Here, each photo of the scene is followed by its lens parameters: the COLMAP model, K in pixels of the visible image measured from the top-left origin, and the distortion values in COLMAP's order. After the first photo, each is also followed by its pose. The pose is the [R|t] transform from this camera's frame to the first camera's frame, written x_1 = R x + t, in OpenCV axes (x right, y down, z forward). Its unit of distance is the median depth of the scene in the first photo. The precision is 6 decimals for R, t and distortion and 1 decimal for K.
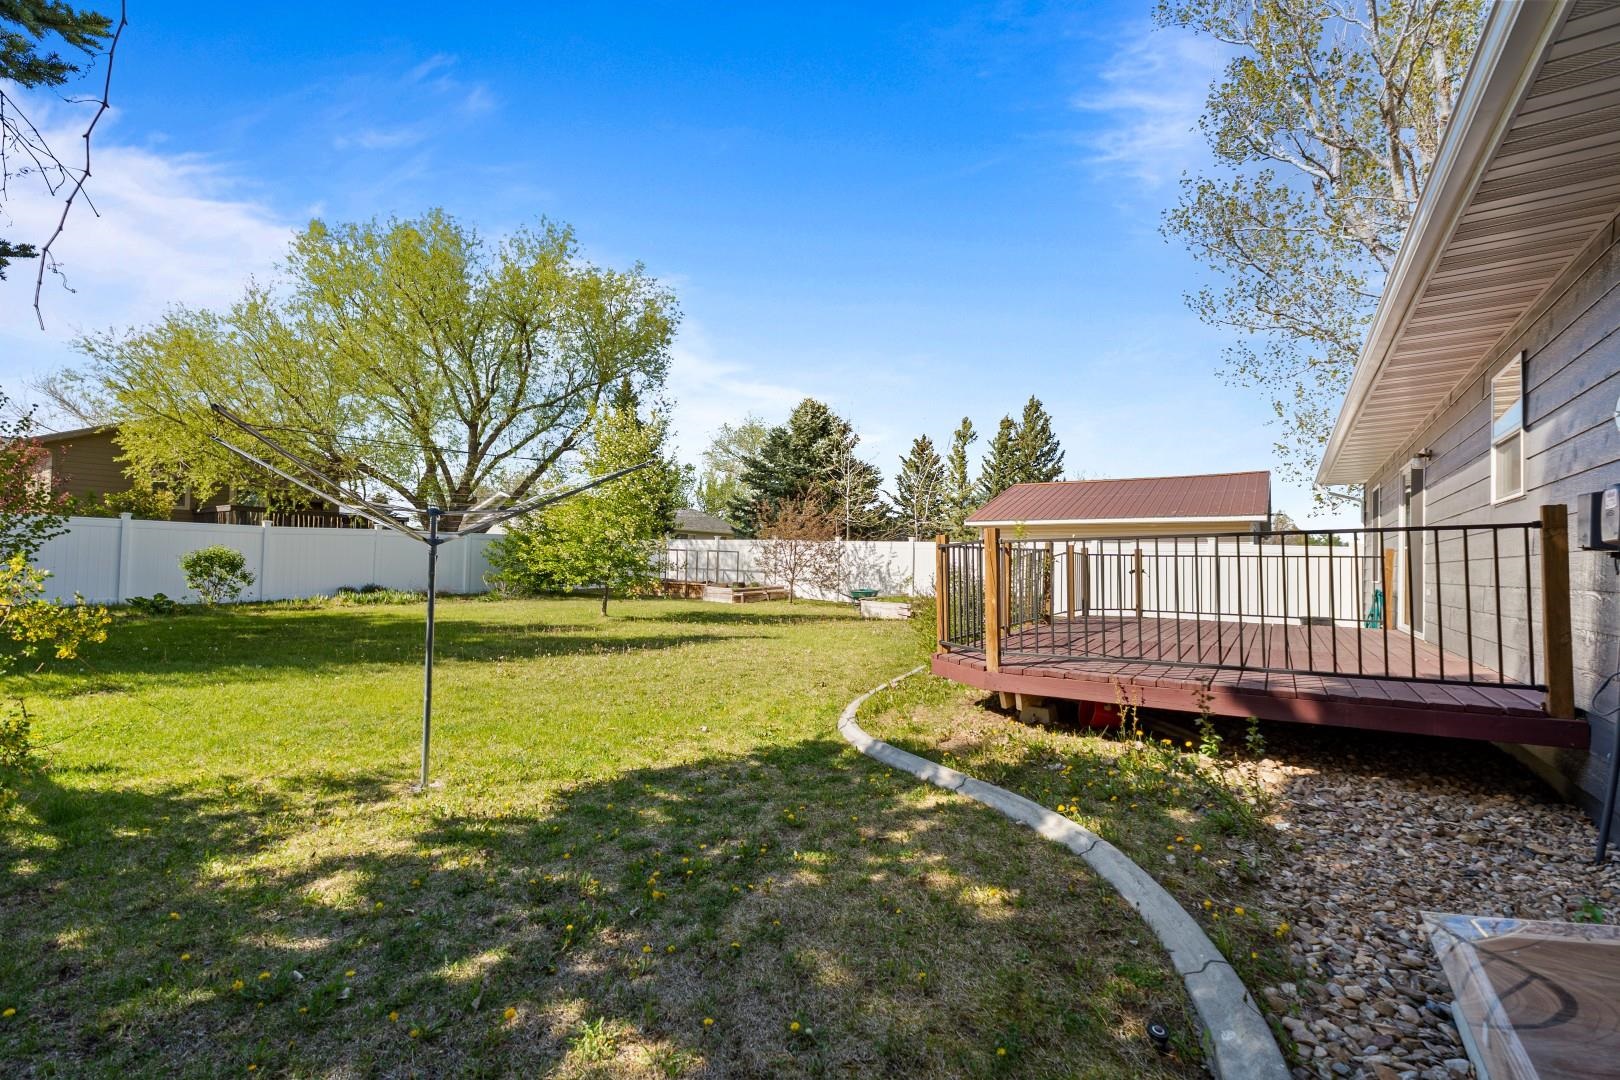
lens RADIAL K [[686.4, 0, 808.4], [0, 686.4, 538.3], [0, 0, 1]] dist [0.004270, 0.000117]
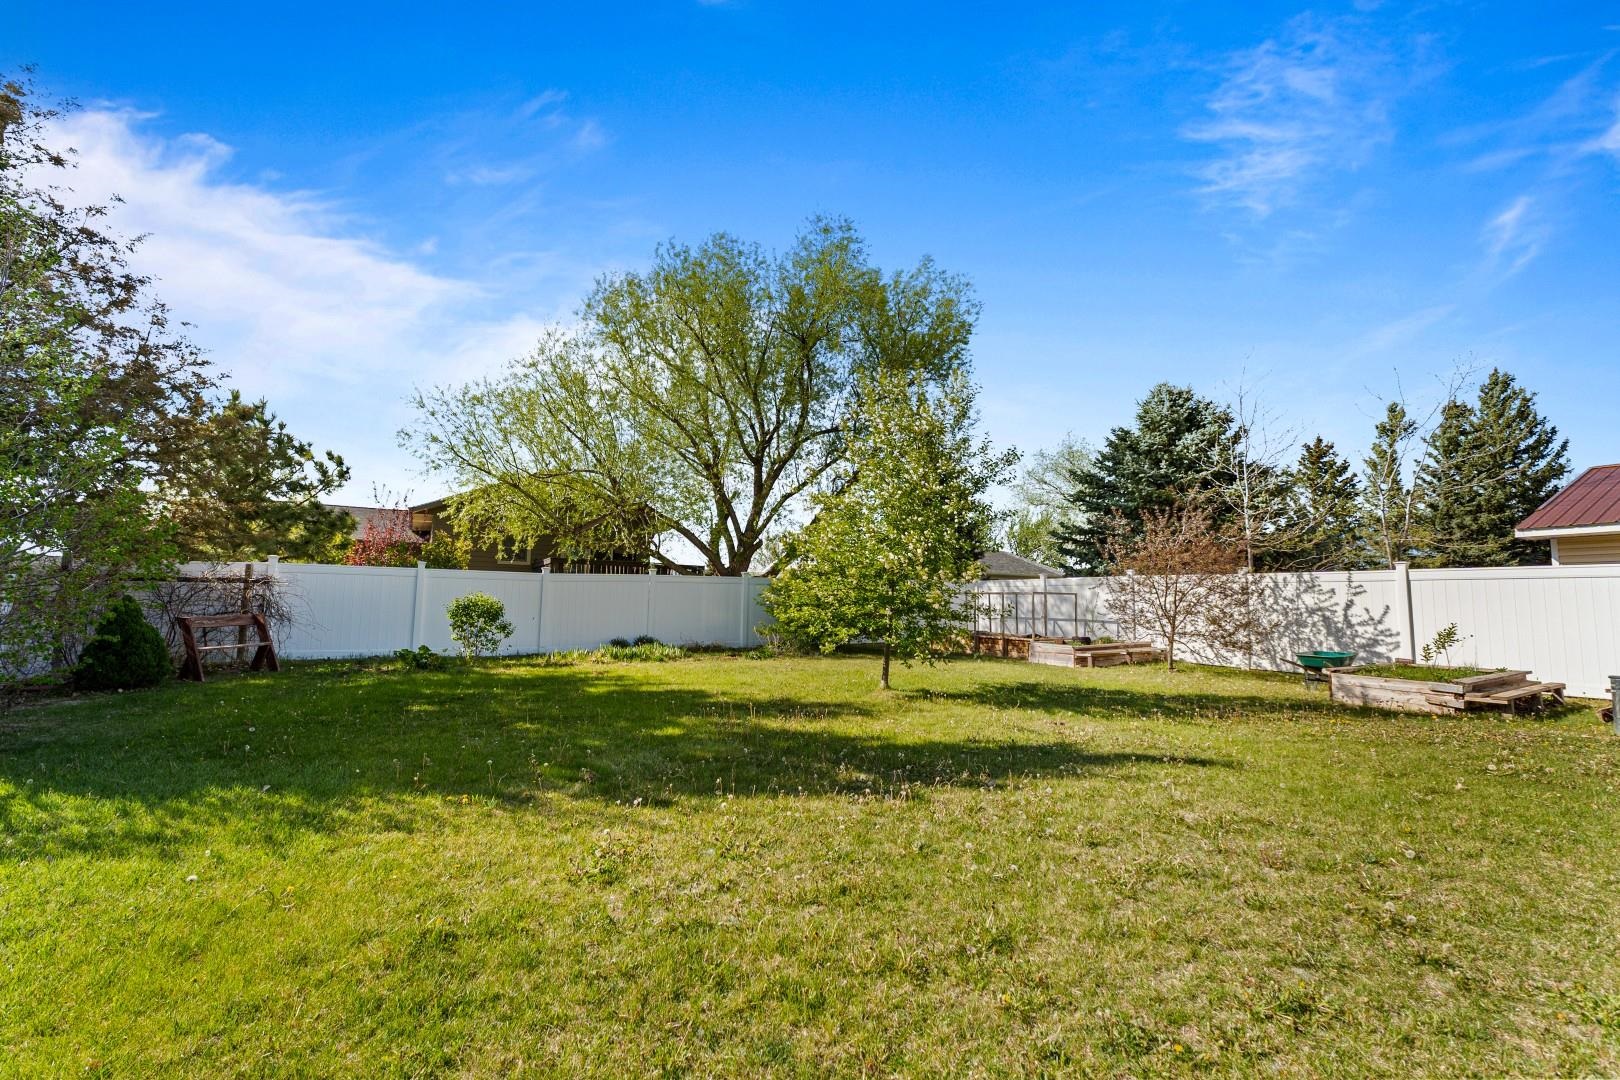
lens RADIAL K [[686.4, 0, 808.4], [0, 686.4, 538.3], [0, 0, 1]] dist [0.004270, 0.000117]
pose [[0.904249, -0.052858, -0.423721, -0.046179], [0.021355, 0.996665, -0.078758, 0.011867], [0.426470, 0.062168, 0.902363, 0.219986]]
